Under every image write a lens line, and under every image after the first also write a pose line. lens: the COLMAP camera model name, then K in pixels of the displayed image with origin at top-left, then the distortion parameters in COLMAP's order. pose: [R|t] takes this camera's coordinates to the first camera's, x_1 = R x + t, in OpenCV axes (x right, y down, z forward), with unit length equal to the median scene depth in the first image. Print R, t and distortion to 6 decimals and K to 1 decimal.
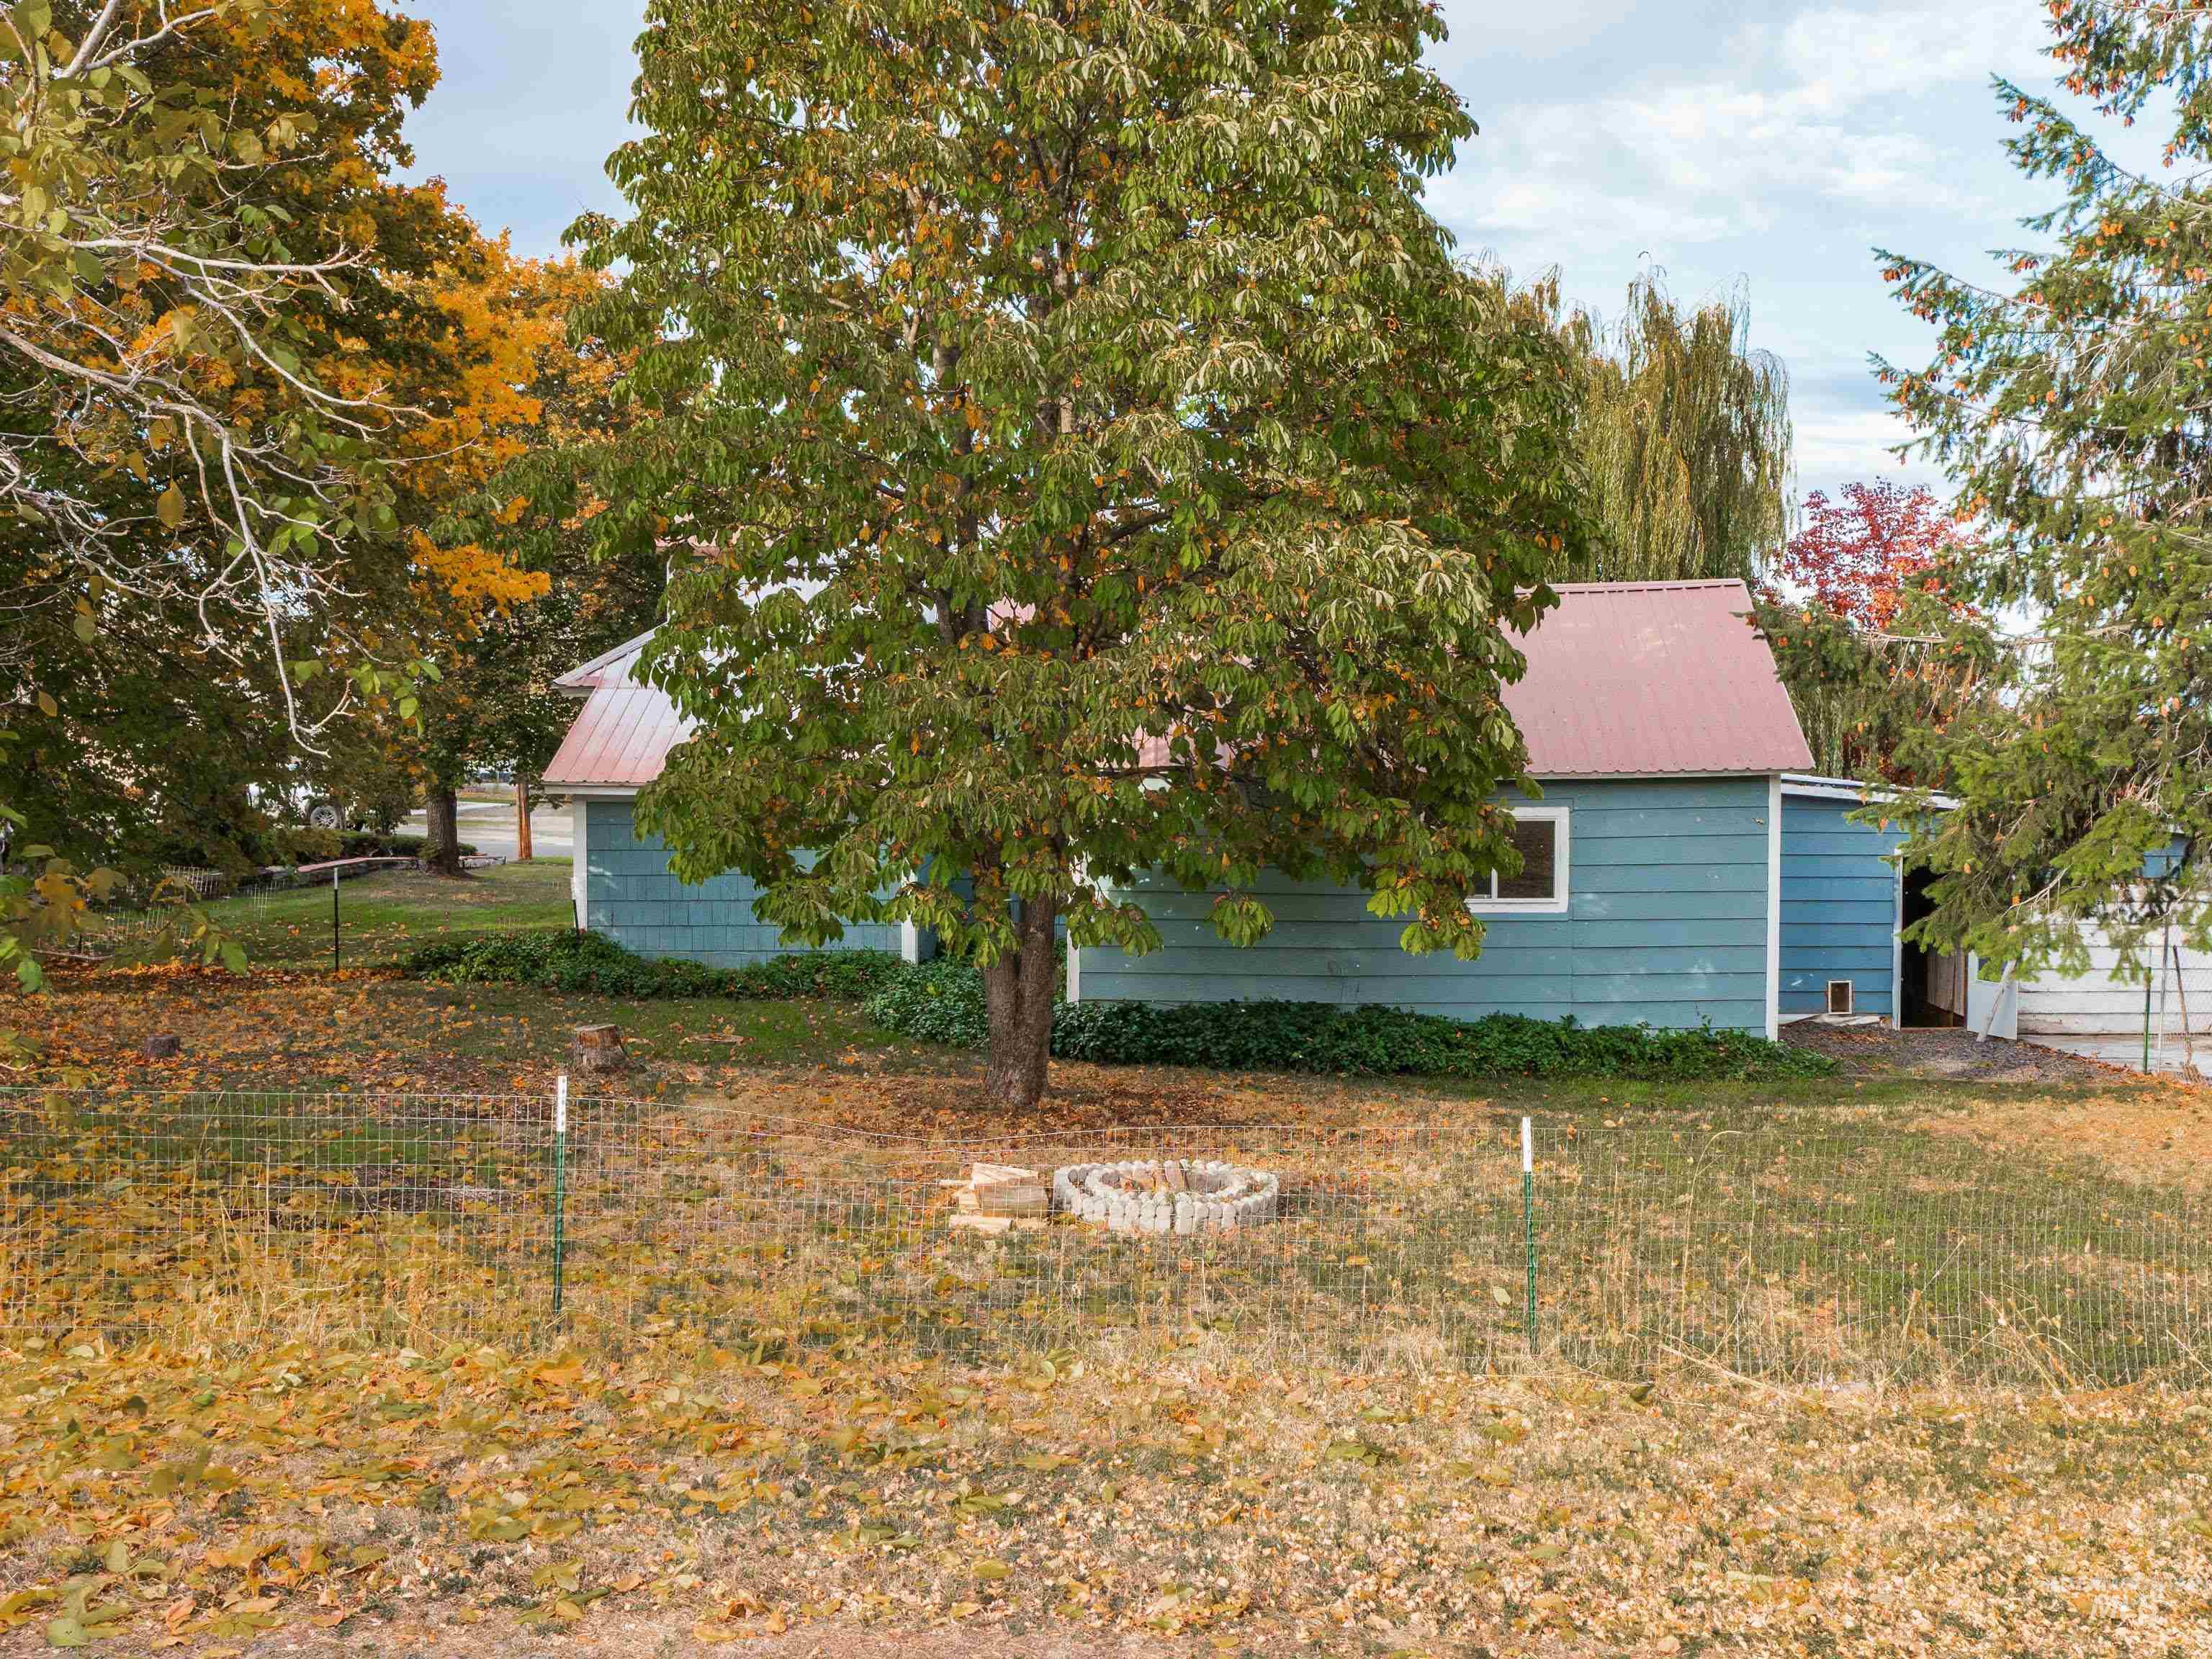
lens RADIAL K [[2104.3, 0, 1106.4], [0, 2104.3, 830.7], [0, 0, 1]] dist [0.003520, 0.000000]
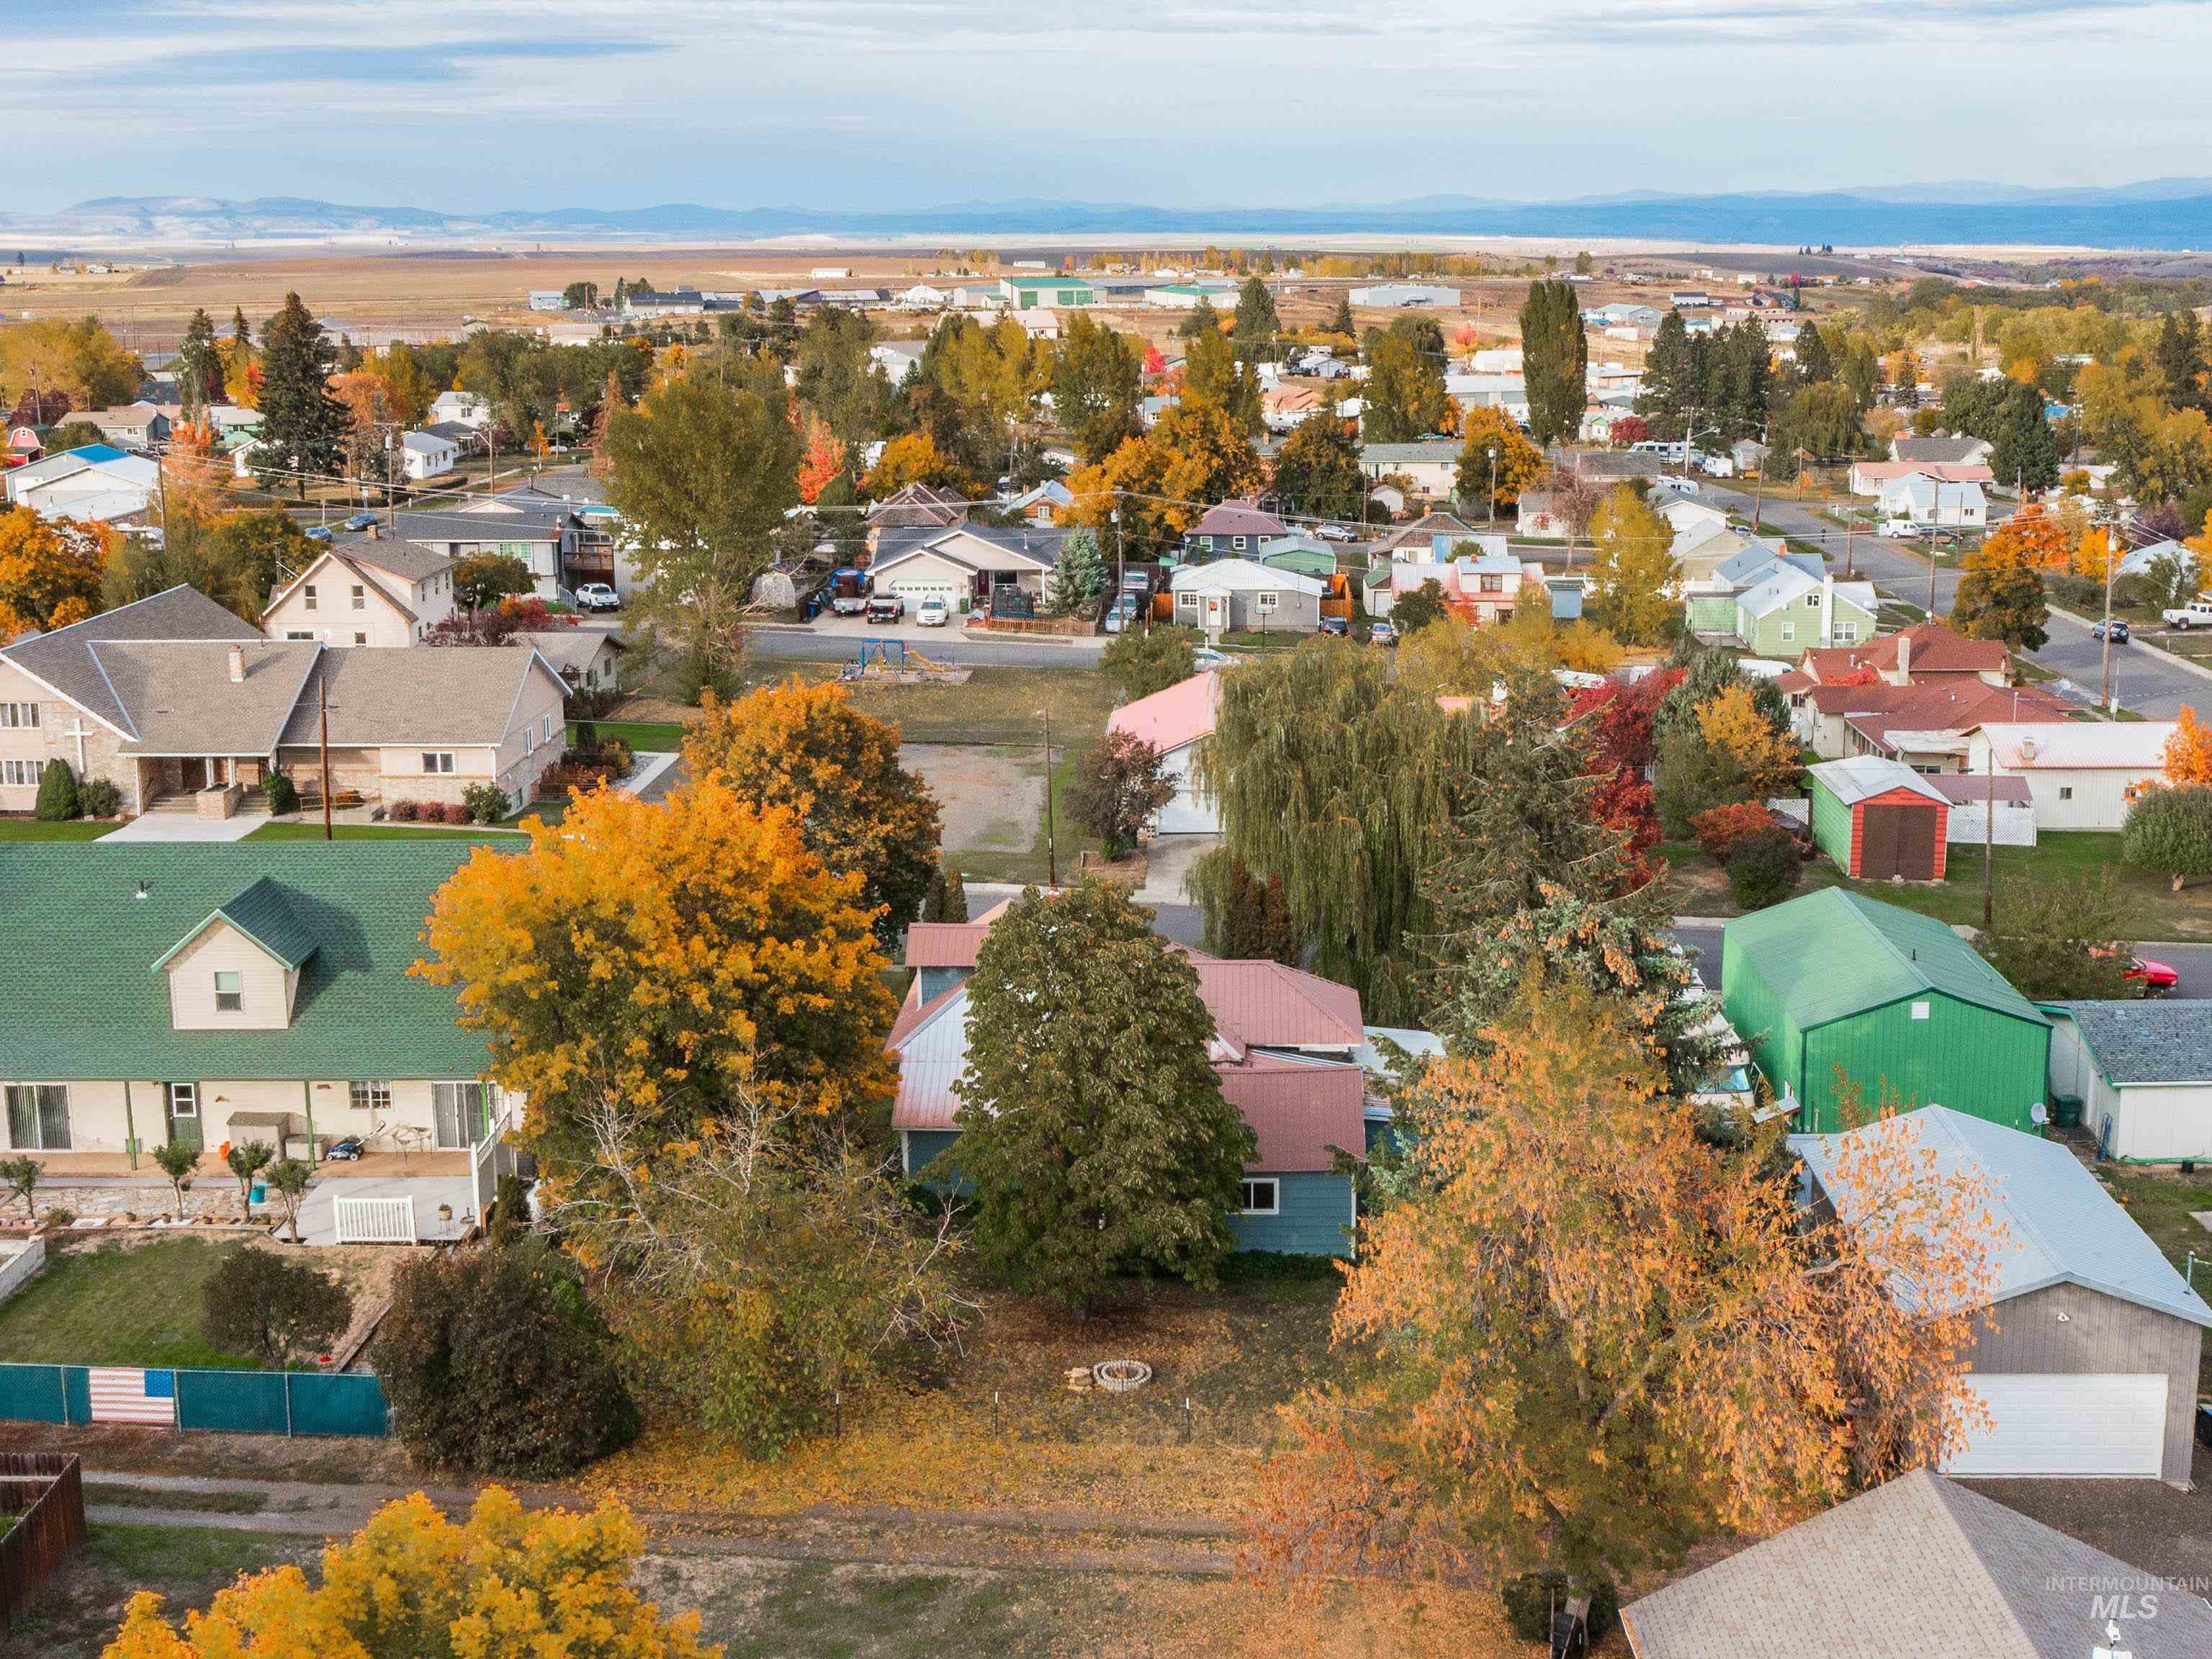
lens RADIAL K [[2104.3, 0, 1106.0], [0, 2104.3, 828.6], [0, 0, 1]] dist [0.003520, 0.000000]
pose [[0.999815, 0.000561, -0.019219, 0.045251], [0.001950, 0.991463, 0.130377, -0.832882], [0.019128, -0.130390, 0.991278, -1.700999]]
